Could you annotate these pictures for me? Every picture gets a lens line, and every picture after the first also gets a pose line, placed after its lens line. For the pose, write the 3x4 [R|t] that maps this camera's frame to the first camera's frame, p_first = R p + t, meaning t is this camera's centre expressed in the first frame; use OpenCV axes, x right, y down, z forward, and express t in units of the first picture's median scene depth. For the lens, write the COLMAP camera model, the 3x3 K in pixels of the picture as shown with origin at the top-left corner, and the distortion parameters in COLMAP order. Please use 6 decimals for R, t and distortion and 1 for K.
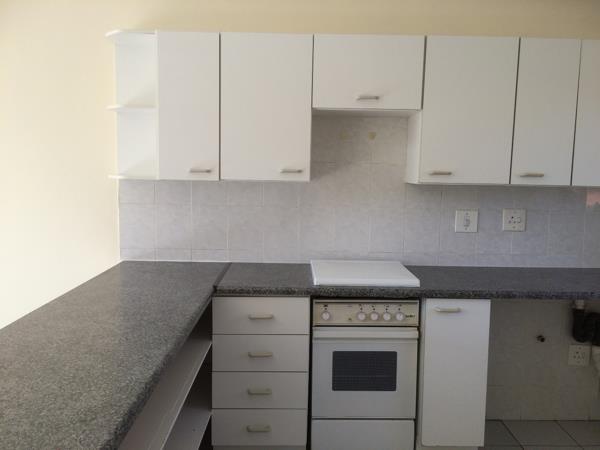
lens RADIAL K [[510.1, 0, 302.1], [0, 510.1, 223.5], [0, 0, 1]] dist [0.049840, -0.035073]
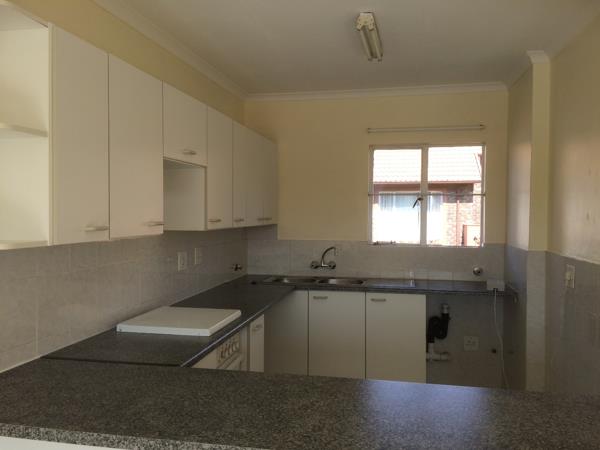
lens RADIAL K [[510.1, 0, 299.2], [0, 510.1, 226.5], [0, 0, 1]] dist [0.049840, -0.035073]
pose [[0.230762, -0.049063, 0.971772, -0.840371], [0.109167, 0.993728, 0.024248, -0.090922], [-0.966867, 0.100490, 0.234671, 0.536148]]
